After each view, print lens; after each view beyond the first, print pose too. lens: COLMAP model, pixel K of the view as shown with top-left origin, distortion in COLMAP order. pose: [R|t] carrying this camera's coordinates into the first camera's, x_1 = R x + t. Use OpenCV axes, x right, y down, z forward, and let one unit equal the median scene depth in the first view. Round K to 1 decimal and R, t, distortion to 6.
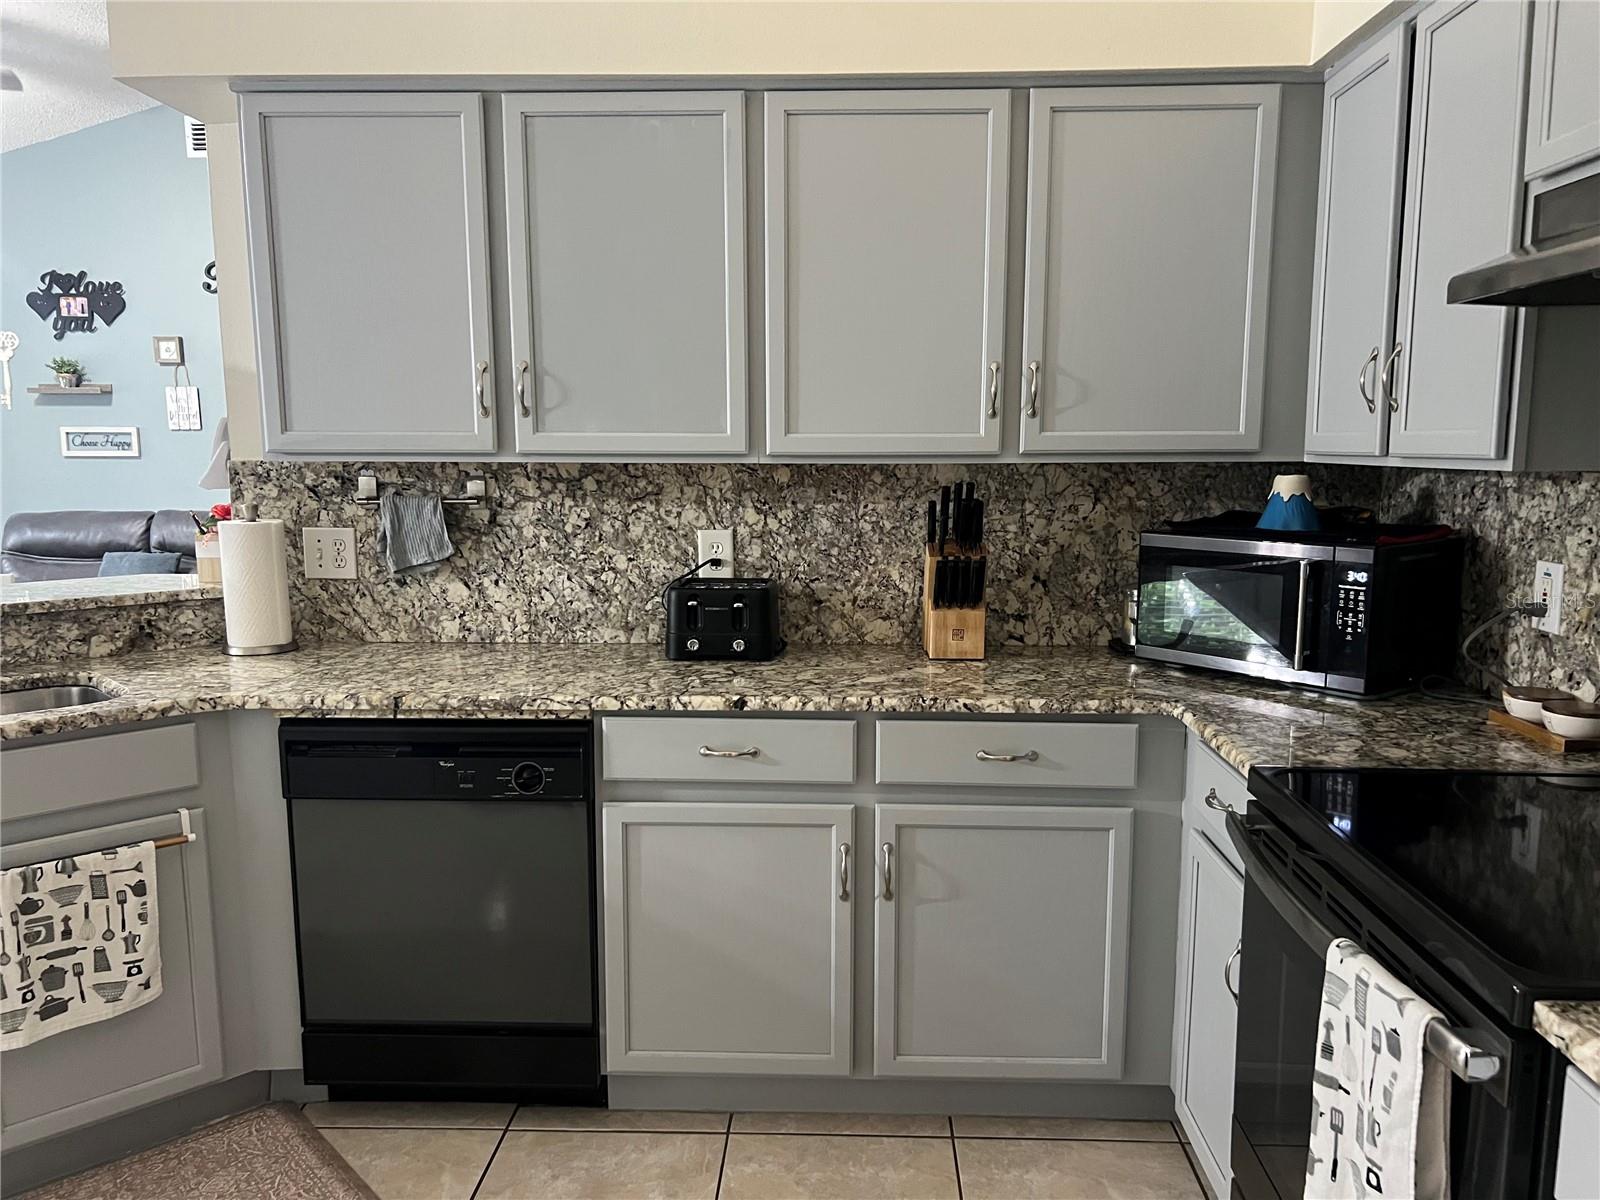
lens RADIAL K [[1210.3, 0, 814.7], [0, 1210.3, 621.6], [0, 0, 1]] dist [0.051115, -0.060414]
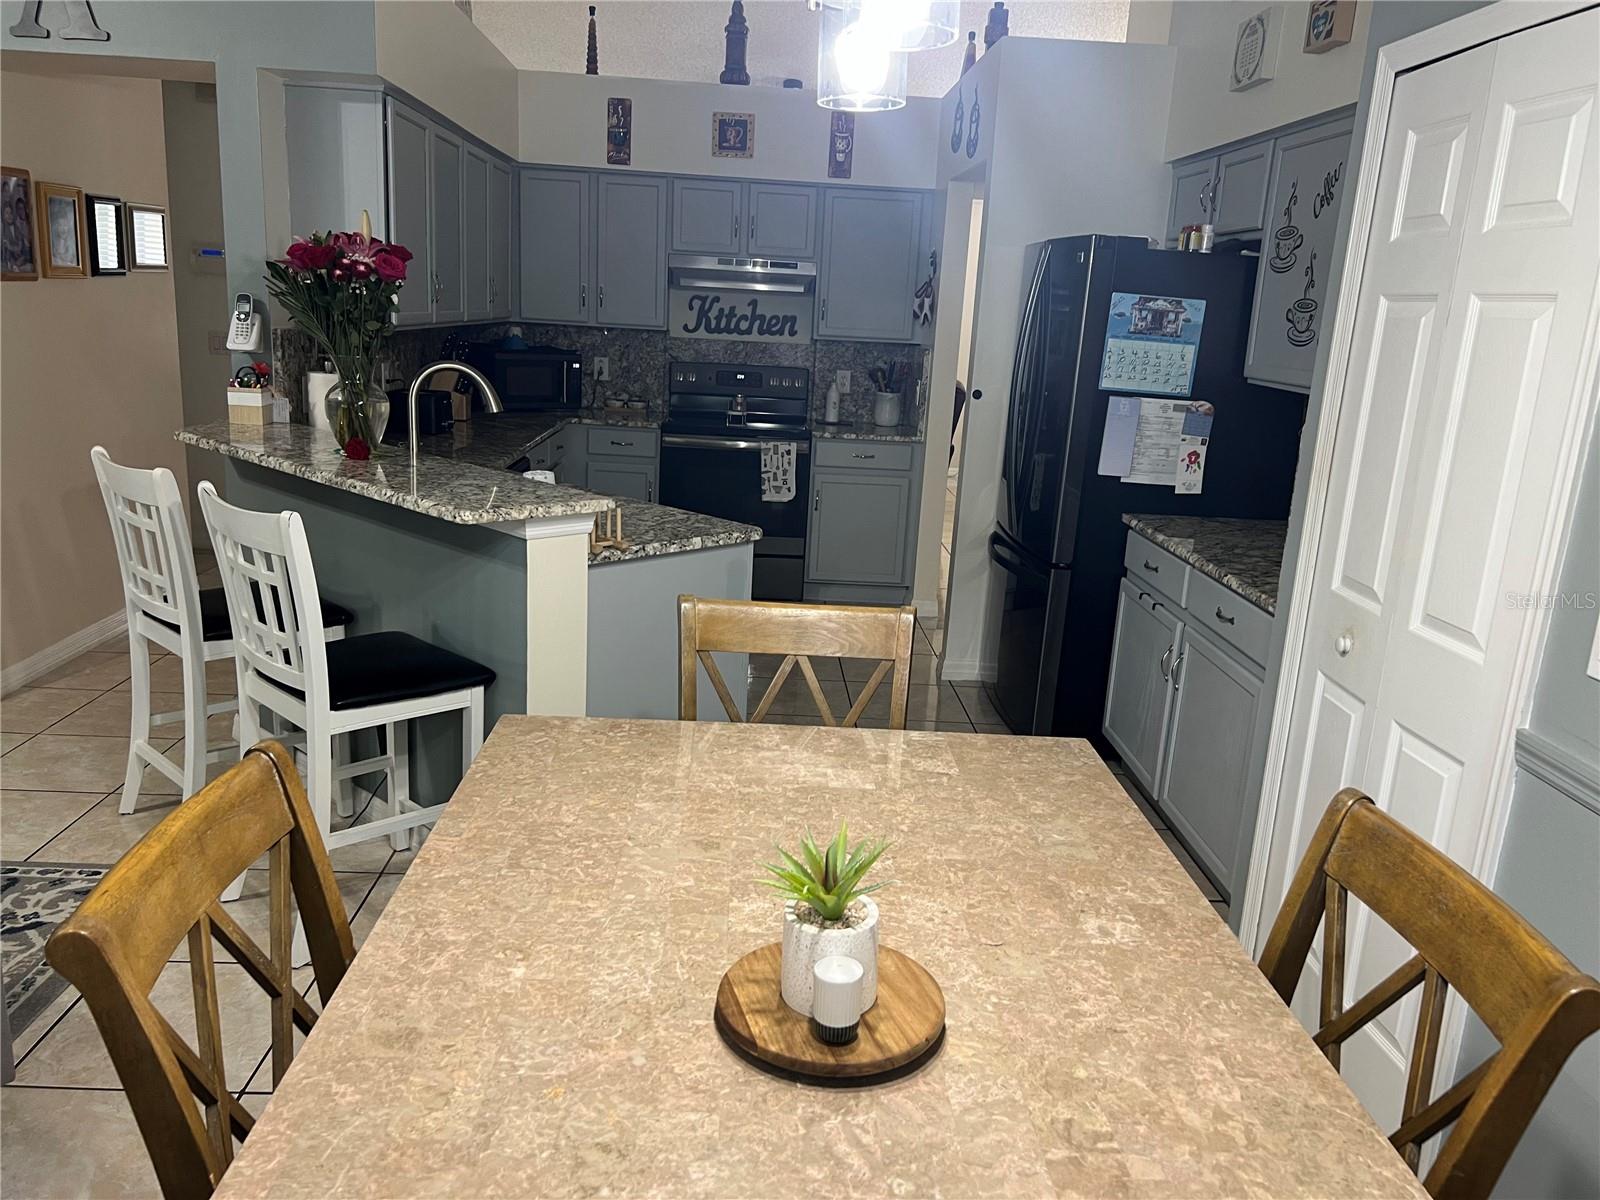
lens RADIAL K [[1210.3, 0, 806.3], [0, 1210.3, 620.4], [0, 0, 1]] dist [0.051115, -0.060414]
pose [[-0.079743, -0.254813, 0.963697, -2.148247], [0.091612, 0.960810, 0.261631, -0.138220], [-0.992597, 0.109149, -0.053274, 0.602968]]
